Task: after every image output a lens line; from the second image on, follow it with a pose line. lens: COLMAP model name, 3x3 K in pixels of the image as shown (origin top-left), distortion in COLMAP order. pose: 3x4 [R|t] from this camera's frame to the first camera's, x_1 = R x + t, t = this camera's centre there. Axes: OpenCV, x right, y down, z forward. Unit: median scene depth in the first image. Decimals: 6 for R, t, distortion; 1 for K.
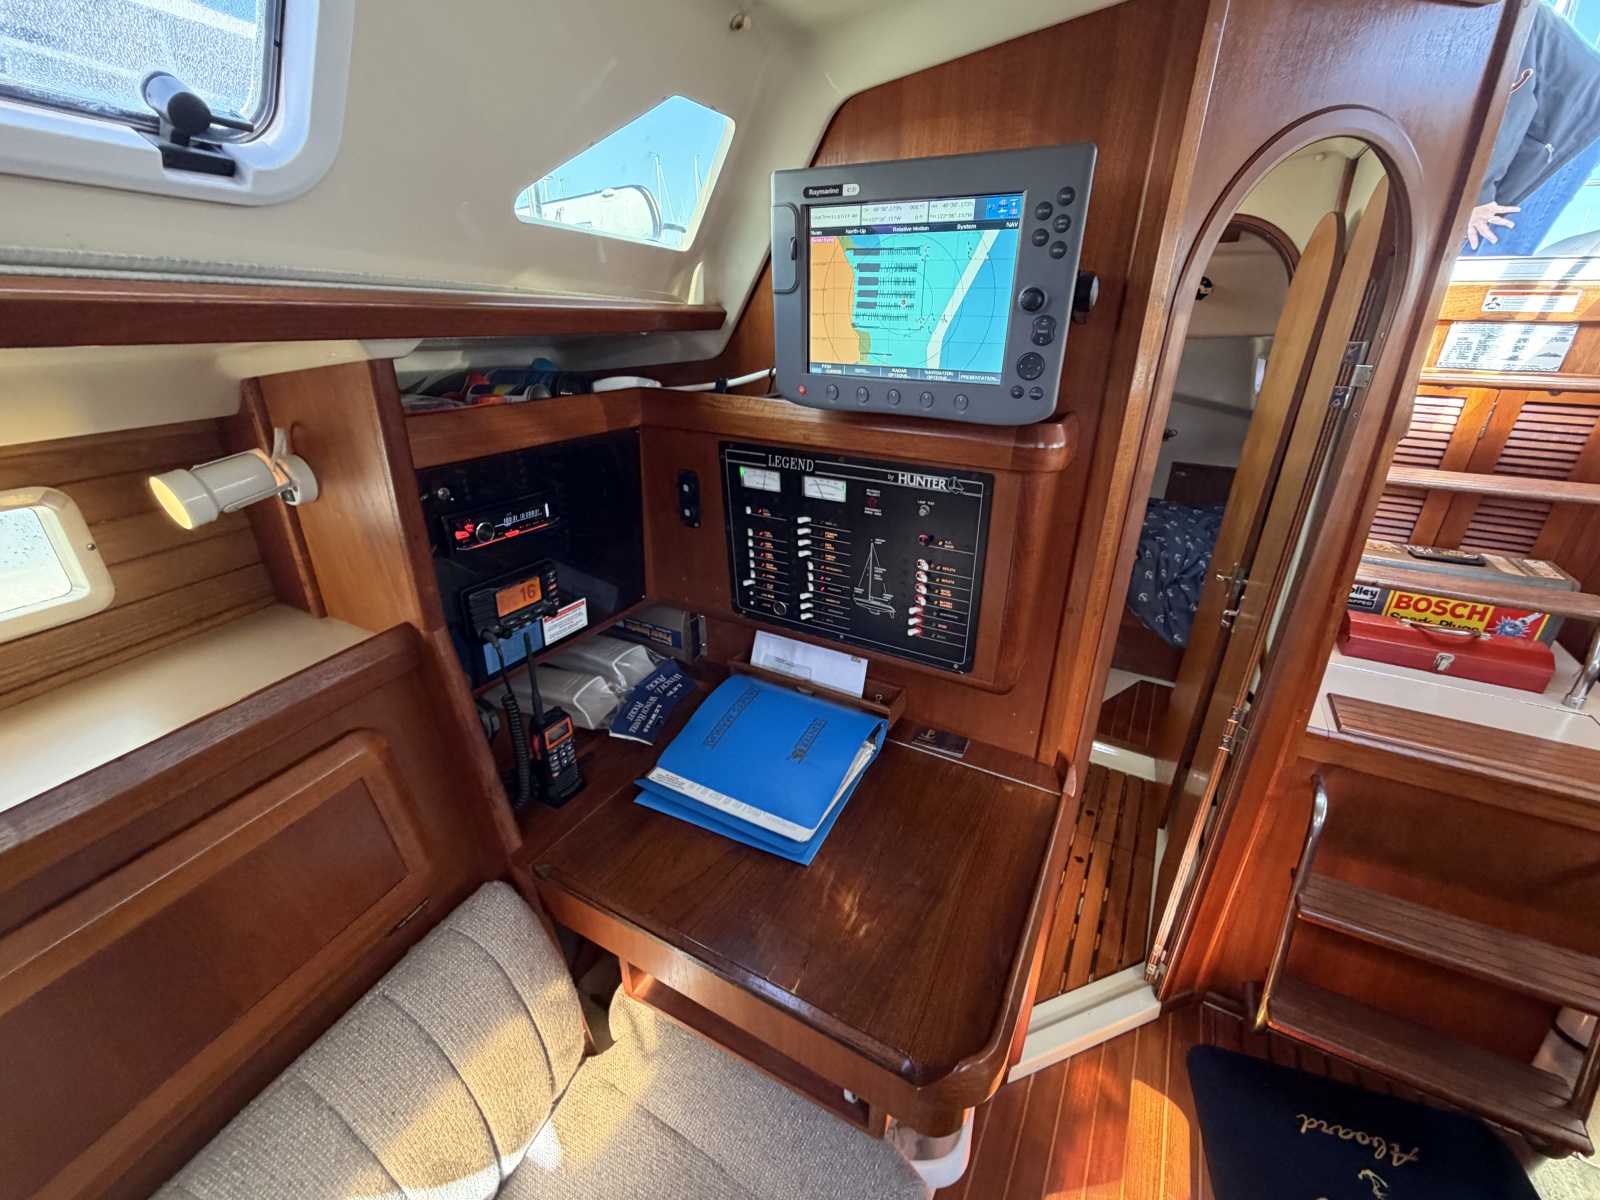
lens RADIAL K [[656.4, 0, 802.2], [0, 656.4, 600.7], [0, 0, 1]] dist [-0.000623, 0.000123]
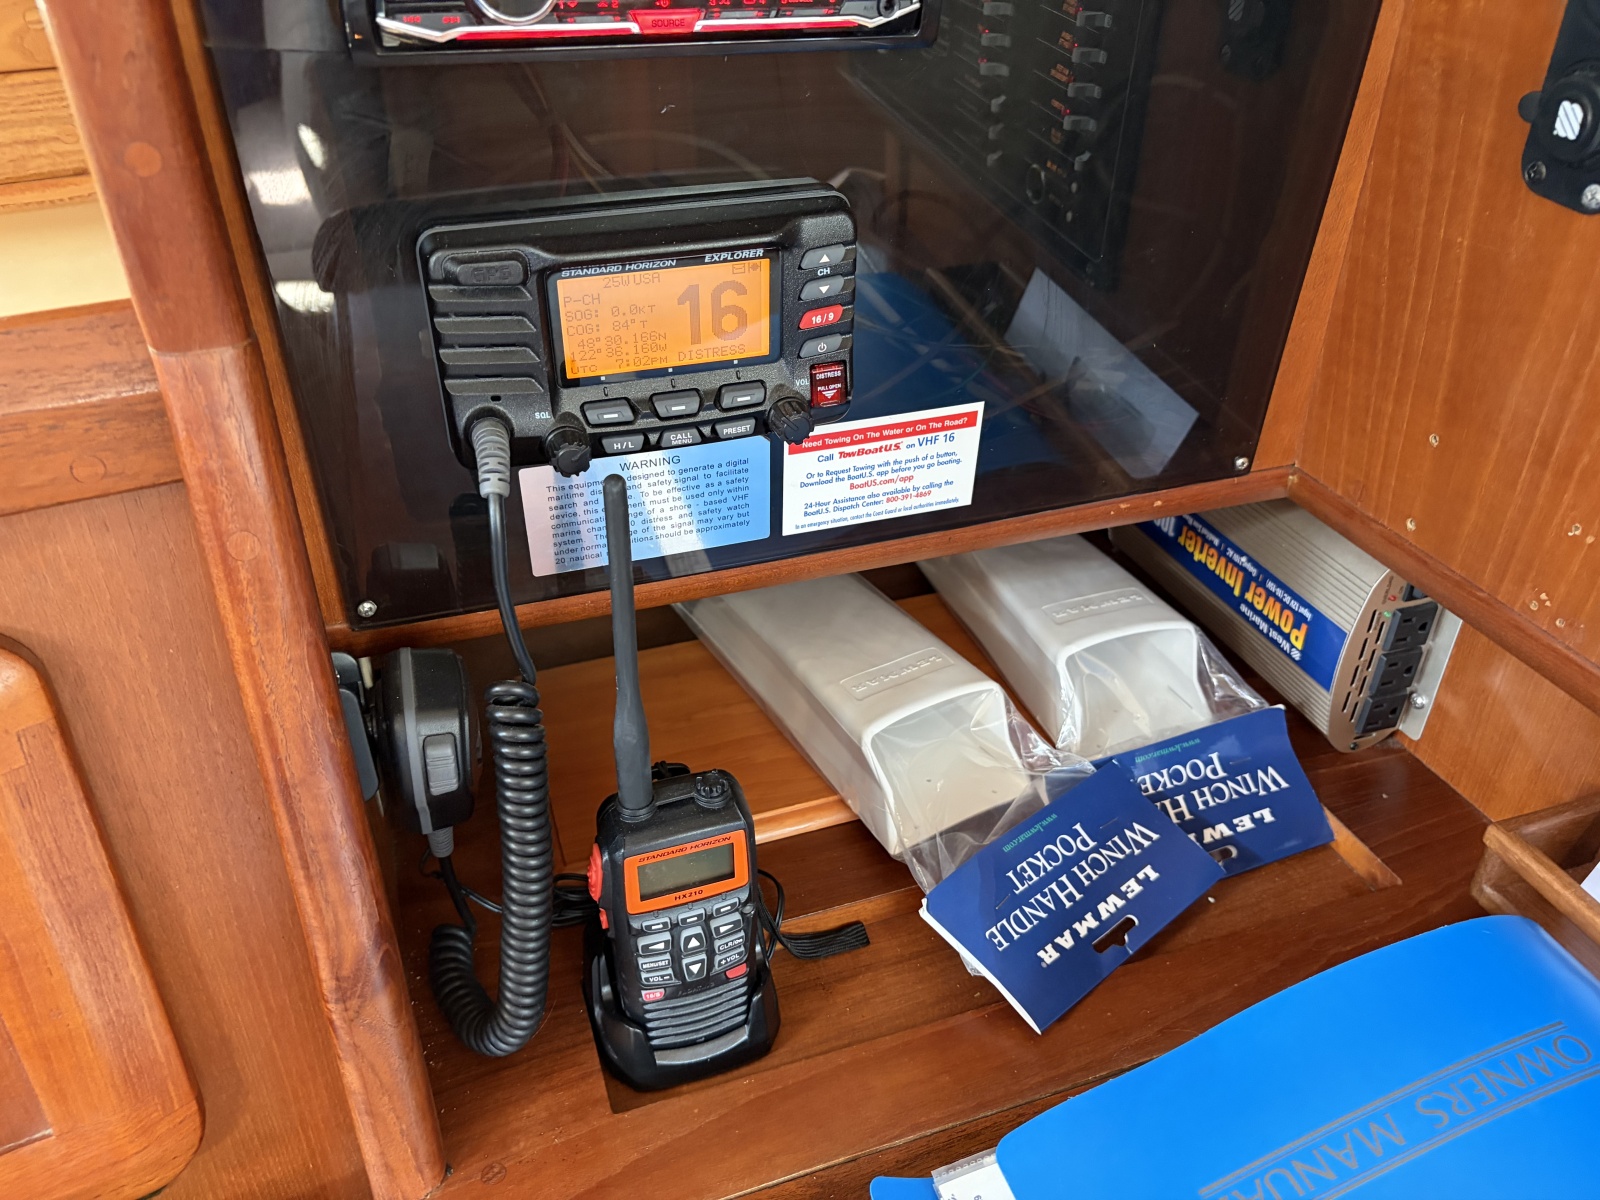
lens RADIAL K [[1237.1, 0, 800.0], [0, 1237.1, 600.0], [0, 0, 1]] dist [0.003792, -0.001026]
pose [[0.741781, 0.359559, -0.566108, -0.079460], [-0.270861, 0.932842, 0.237573, -0.024827], [0.613511, -0.022890, 0.789355, 0.528808]]
